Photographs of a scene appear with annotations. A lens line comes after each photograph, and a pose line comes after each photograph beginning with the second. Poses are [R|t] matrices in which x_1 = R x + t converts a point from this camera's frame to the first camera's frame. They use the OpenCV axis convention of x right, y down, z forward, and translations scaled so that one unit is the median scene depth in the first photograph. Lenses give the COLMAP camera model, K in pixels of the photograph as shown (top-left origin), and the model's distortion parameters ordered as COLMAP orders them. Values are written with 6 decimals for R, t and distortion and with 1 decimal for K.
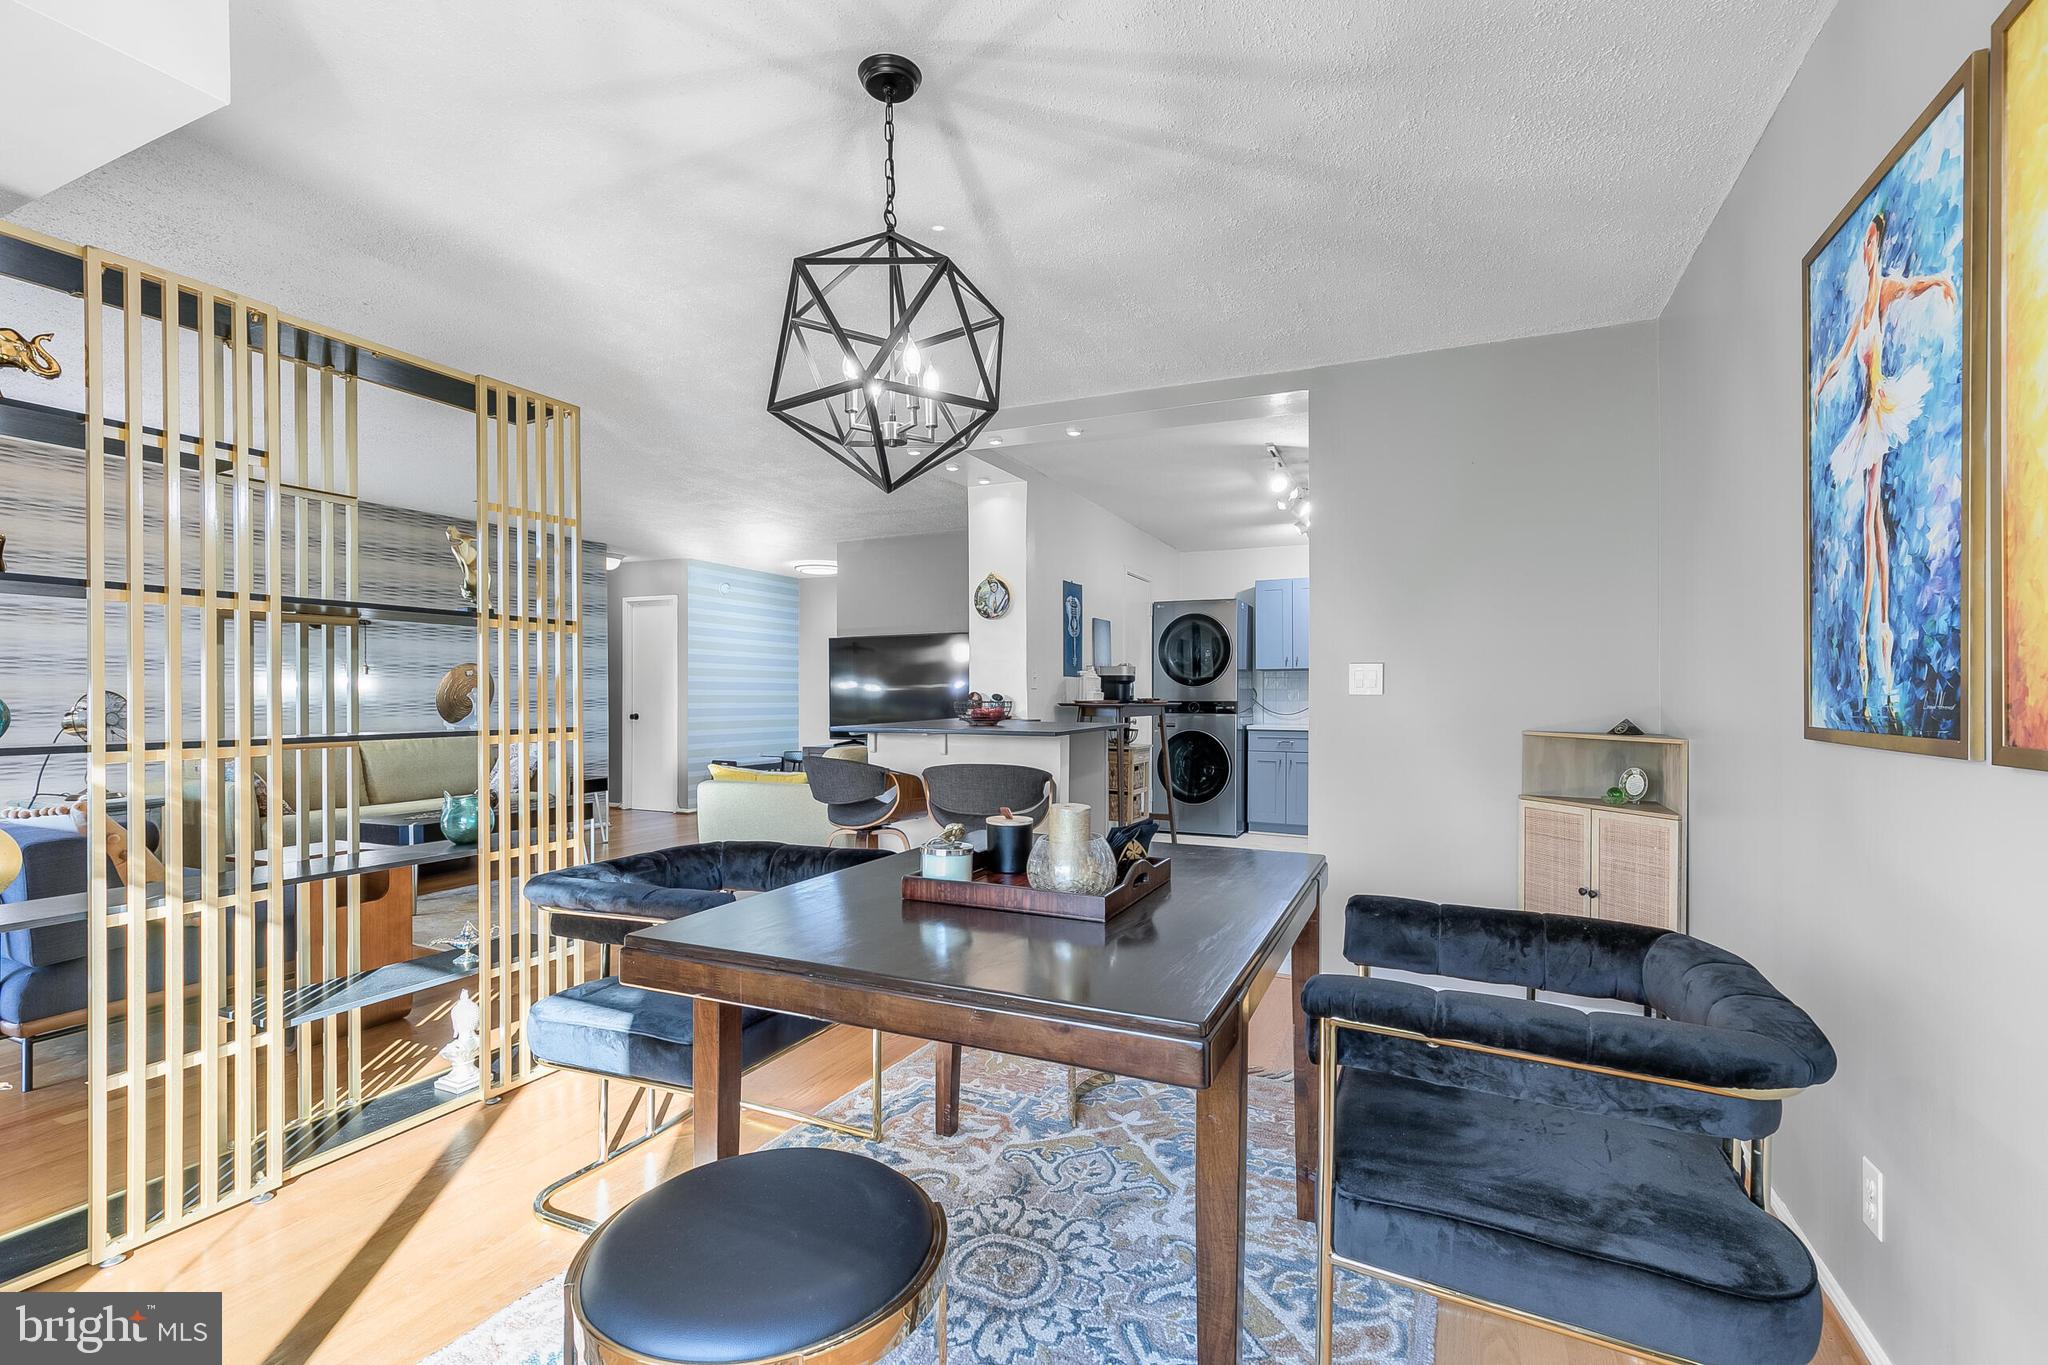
lens RADIAL K [[921.2, 0, 1020.4], [0, 921.2, 691.5], [0, 0, 1]] dist [0.014621, -0.006334]
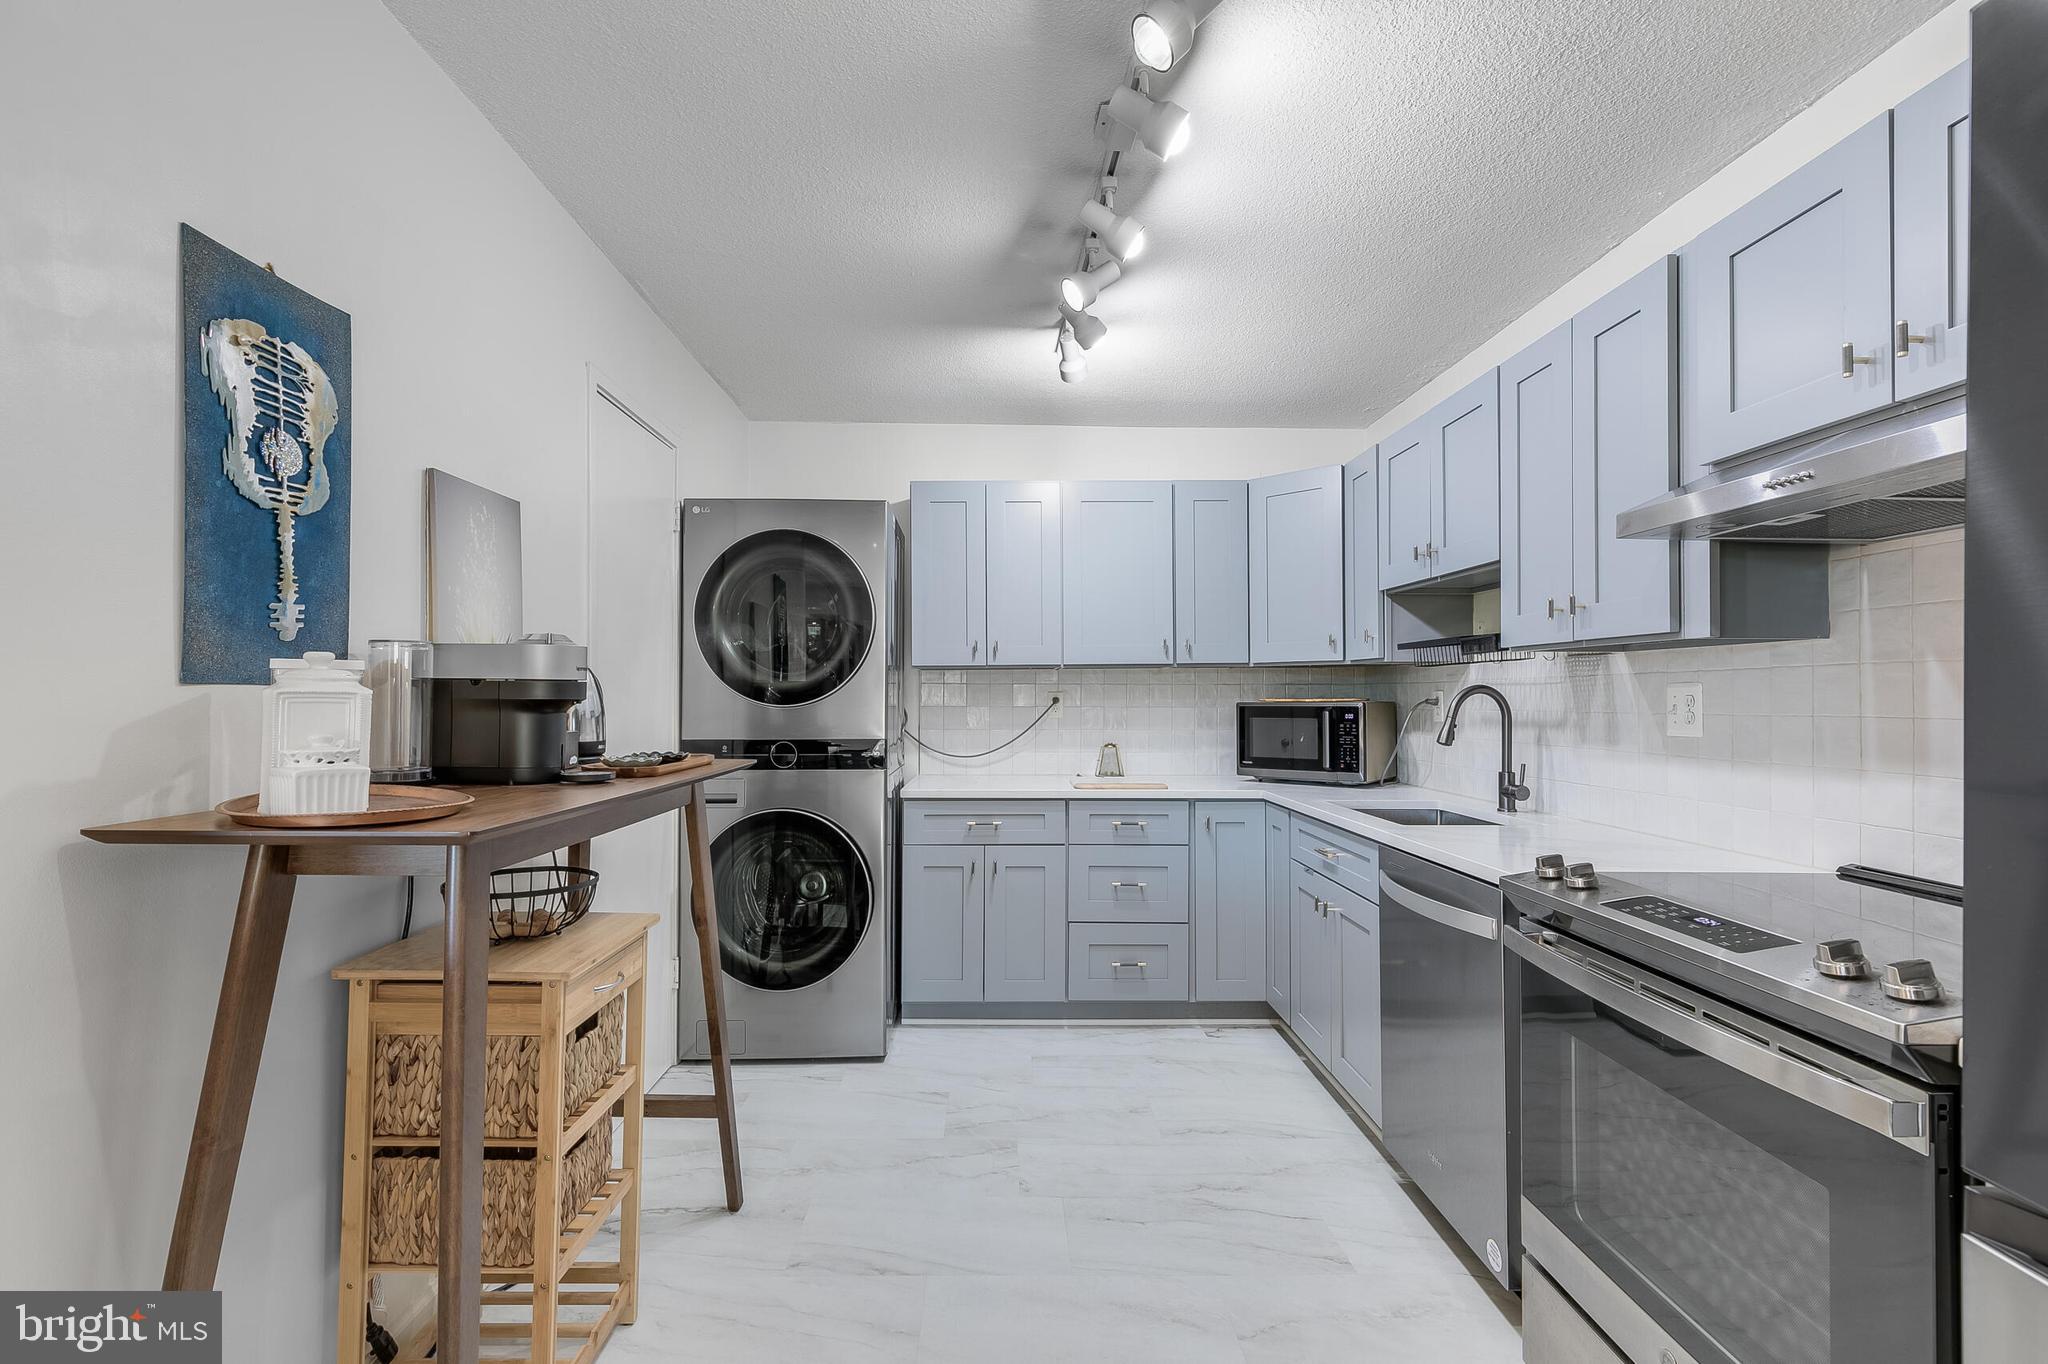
lens RADIAL K [[921.2, 0, 1020.4], [0, 921.2, 691.0], [0, 0, 1]] dist [0.014621, -0.006334]
pose [[0.895043, 0.001082, 0.445979, 0.120598], [-0.001679, 0.999998, 0.000943, -0.014850], [-0.445977, -0.001592, 0.895043, 0.706285]]
